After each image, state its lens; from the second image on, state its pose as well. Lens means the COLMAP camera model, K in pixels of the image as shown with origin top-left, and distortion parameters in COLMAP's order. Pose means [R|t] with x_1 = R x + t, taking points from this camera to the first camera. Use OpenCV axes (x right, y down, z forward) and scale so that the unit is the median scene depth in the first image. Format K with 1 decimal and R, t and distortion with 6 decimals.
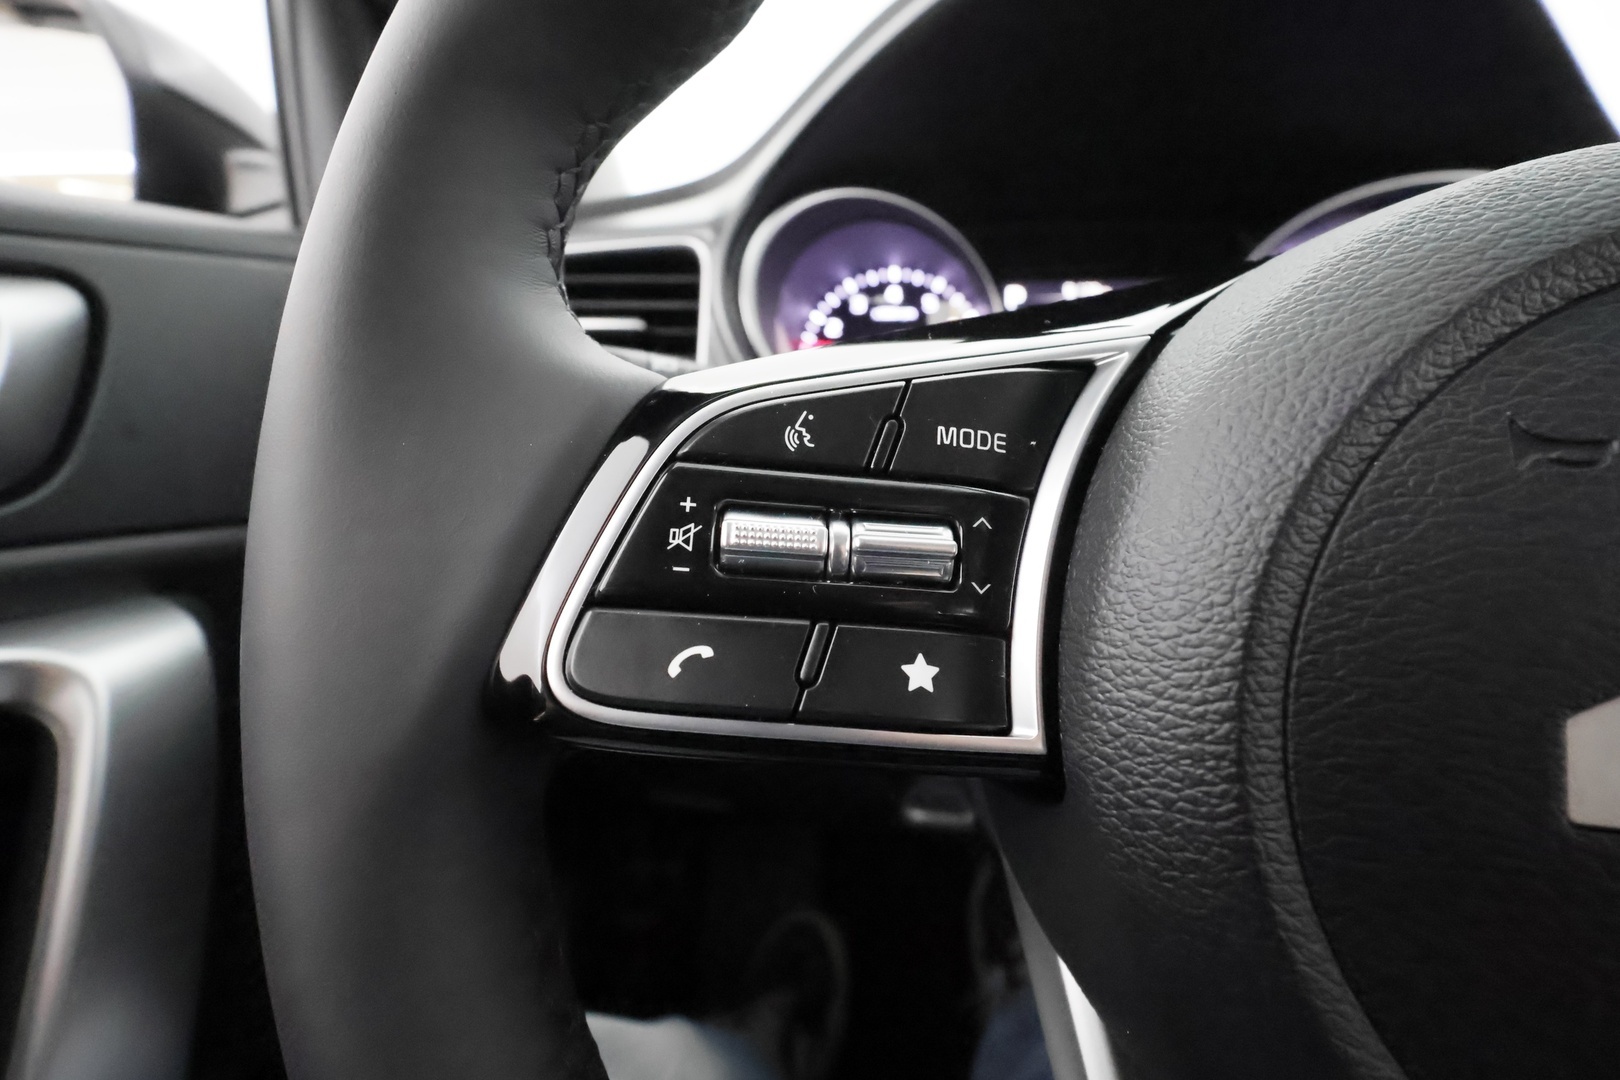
lens RADIAL K [[754.9, 0, 803.4], [0, 754.9, 546.3], [0, 0, 1]] dist [-0.001618, 0.000784]
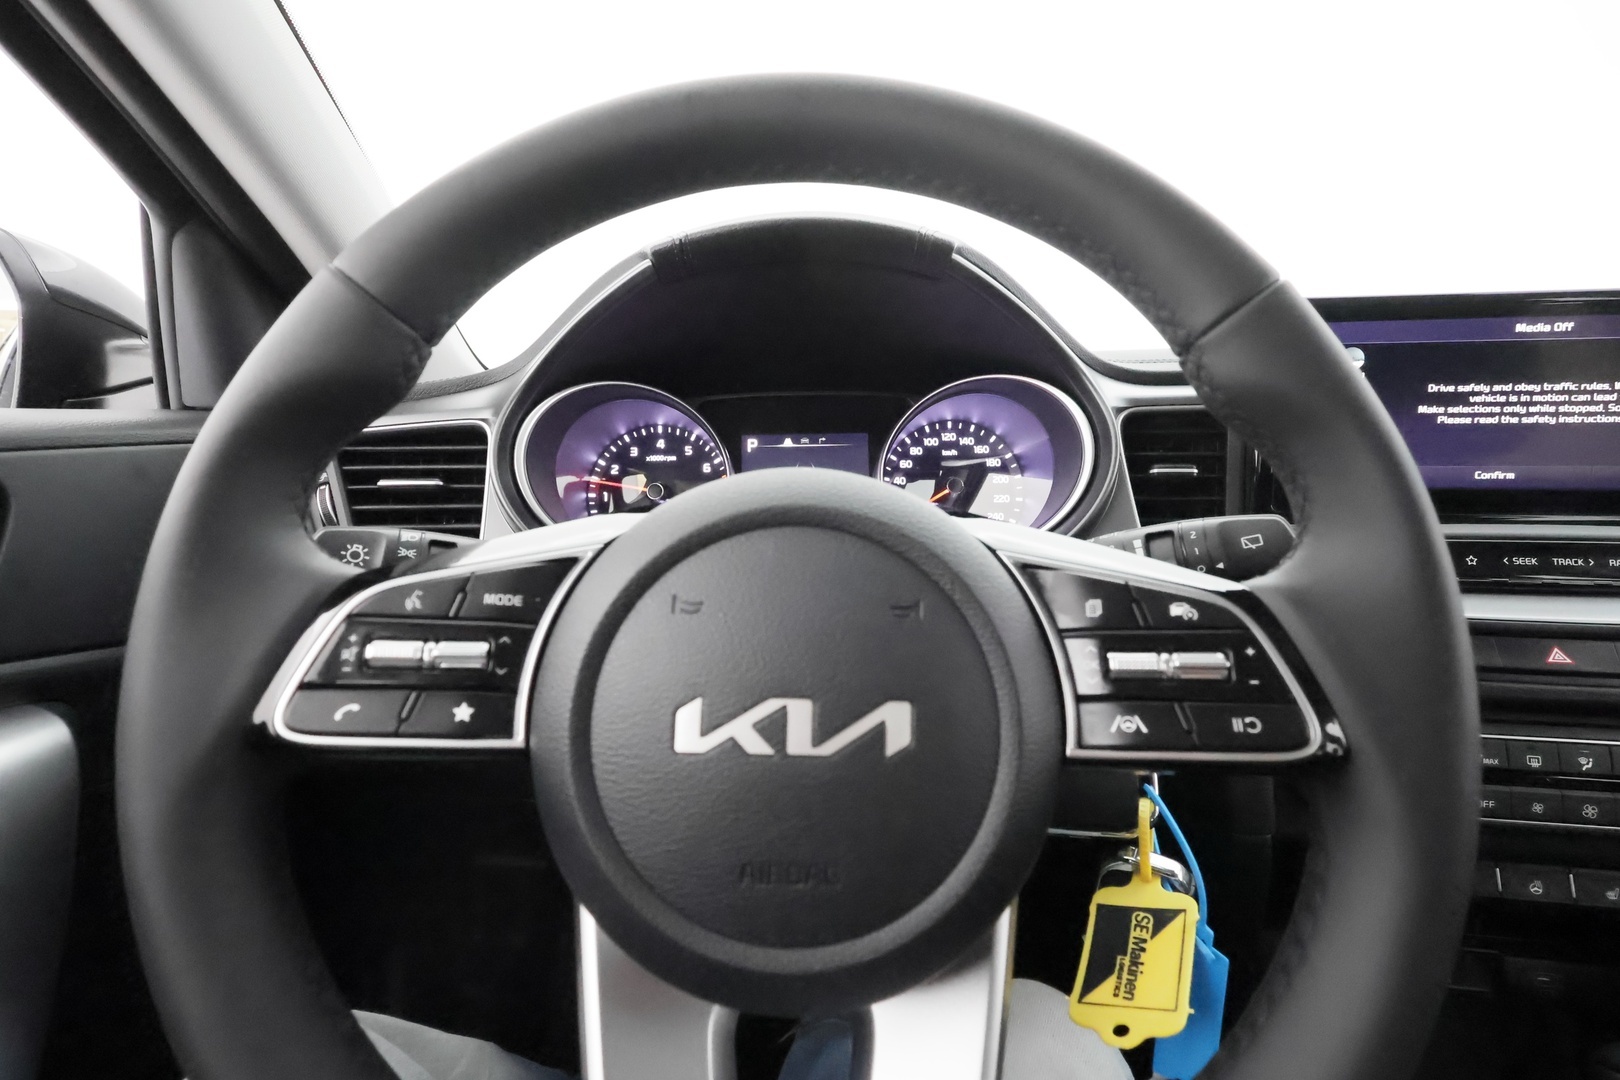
lens RADIAL K [[754.9, 0, 803.4], [0, 754.9, 546.3], [0, 0, 1]] dist [-0.001618, 0.000784]
pose [[0.992589, -0.028733, 0.118074, 0.836742], [0.041659, 0.993222, -0.108510, -0.028200], [-0.114156, 0.112624, 0.987058, -1.231774]]
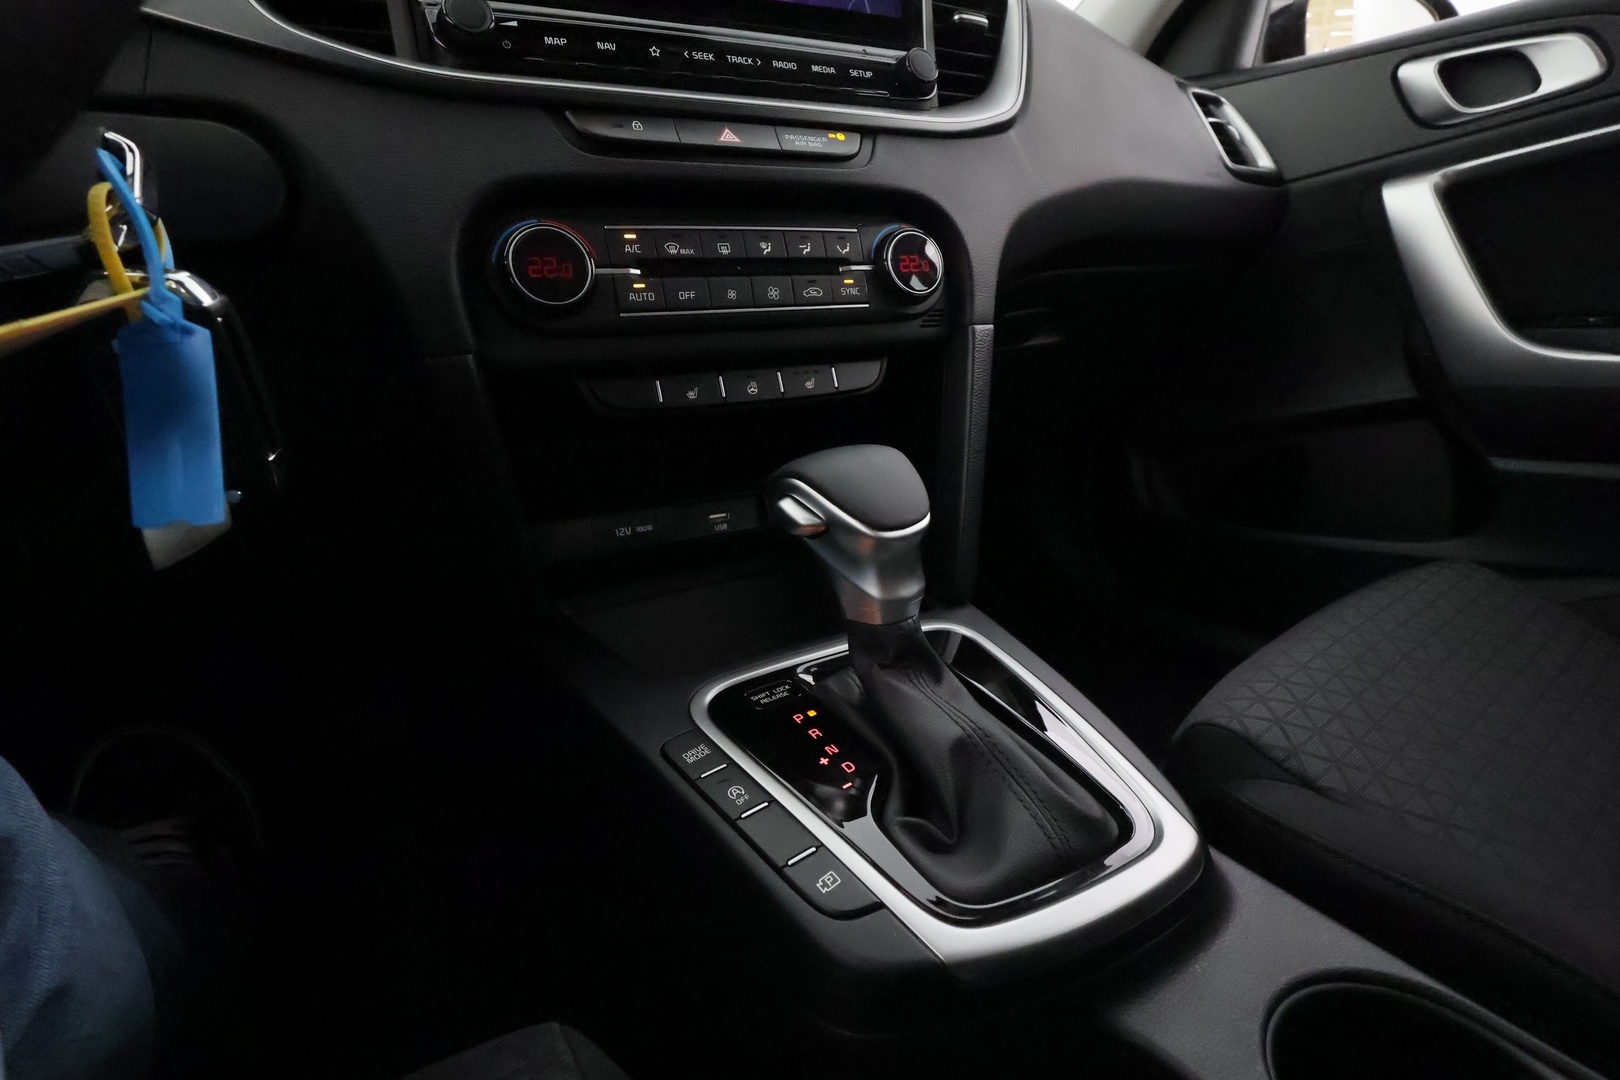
lens RADIAL K [[762.9, 0, 810.0], [0, 762.9, 540.0], [0, 0, 1]] dist [0.007259, 0.000772]
pose [[0.736441, -0.229796, 0.636277, 2.303961], [0.223797, 0.970339, 0.091417, 1.743540], [-0.638412, 0.075073, 0.766025, -0.894875]]
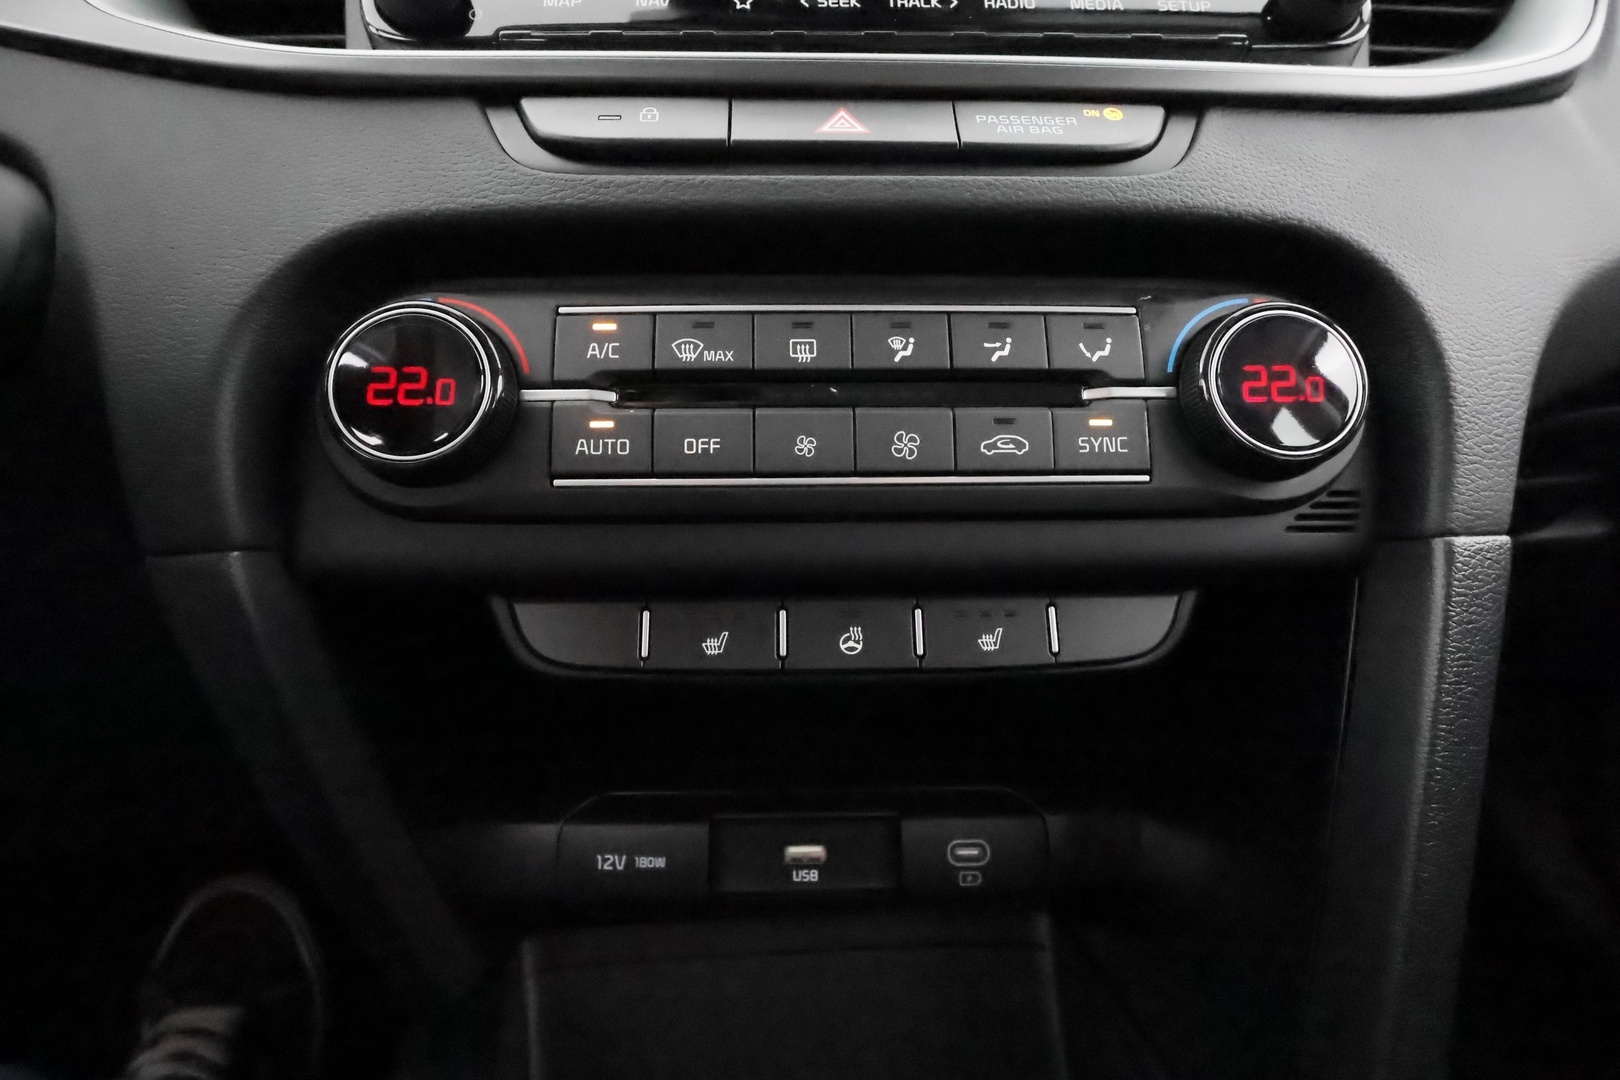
lens RADIAL K [[754.9, 0, 803.4], [0, 754.9, 546.3], [0, 0, 1]] dist [-0.001618, 0.000784]
pose [[0.954165, -0.054282, 0.294318, 4.012711], [0.093755, 0.988128, -0.121707, 1.296990], [-0.284217, 0.143722, 0.947926, 0.446457]]
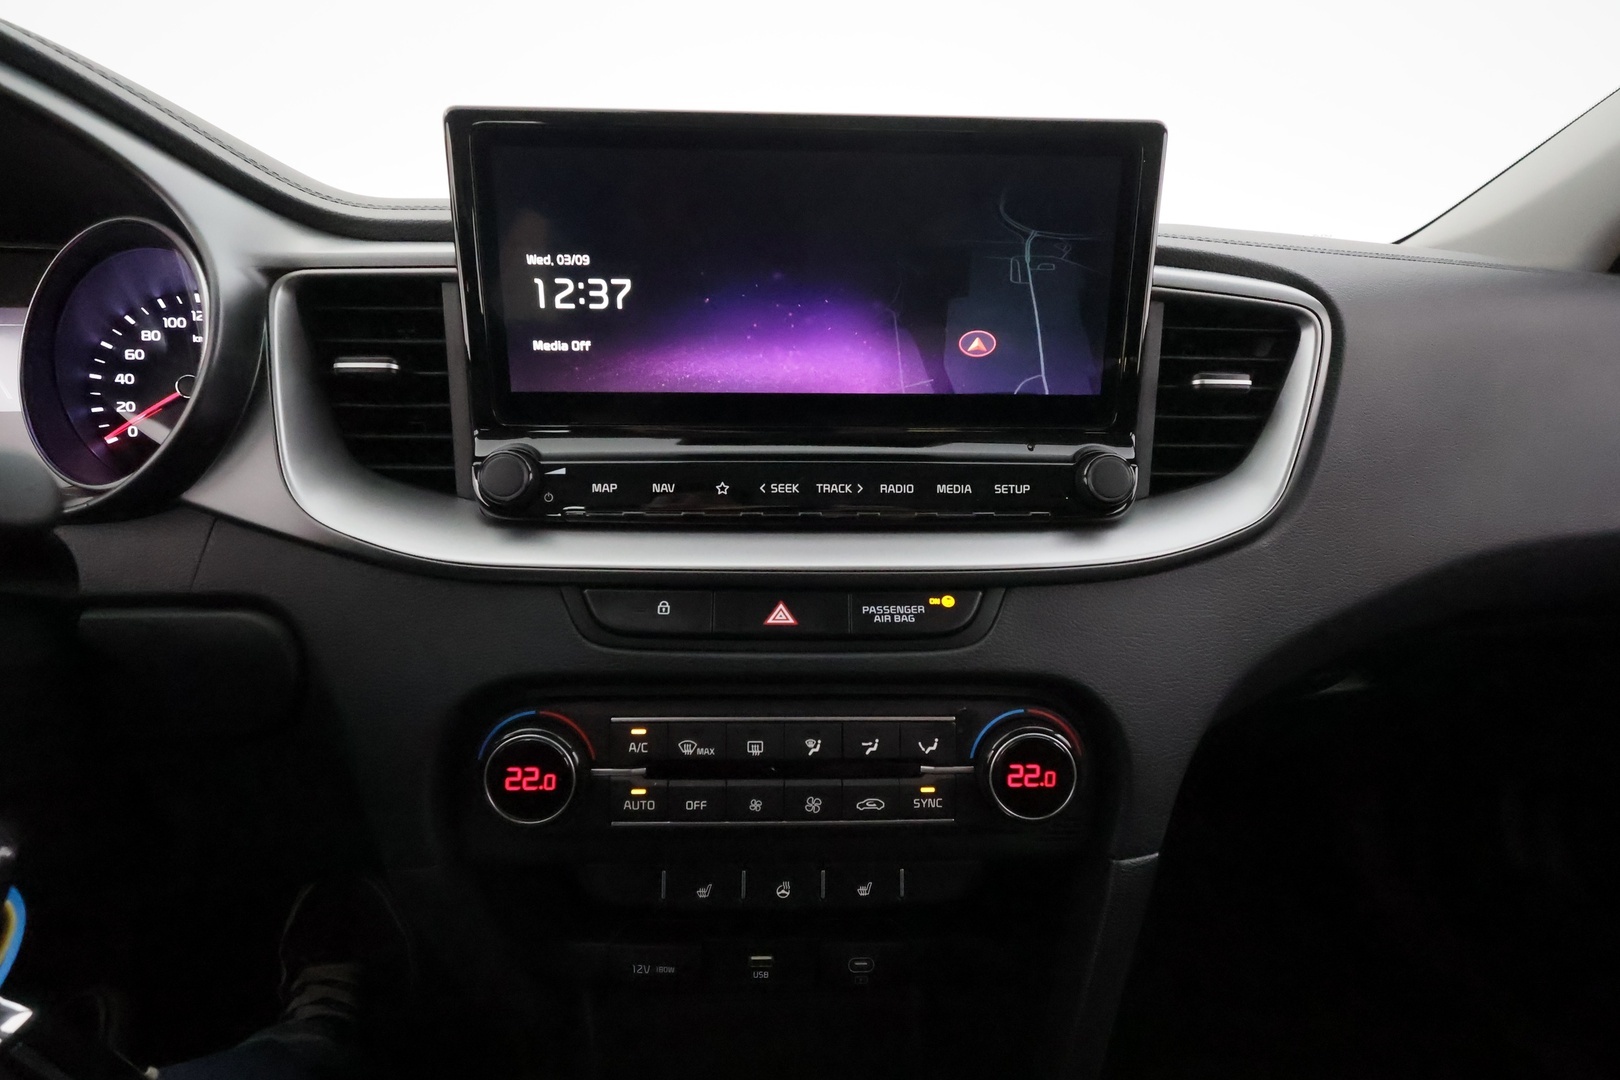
lens RADIAL K [[754.9, 0, 803.4], [0, 754.9, 546.3], [0, 0, 1]] dist [-0.001618, 0.000784]
pose [[0.954138, -0.081744, 0.287992, 3.945972], [0.074281, 0.996559, 0.036765, -0.090260], [-0.290006, -0.013686, 0.956927, -0.723783]]
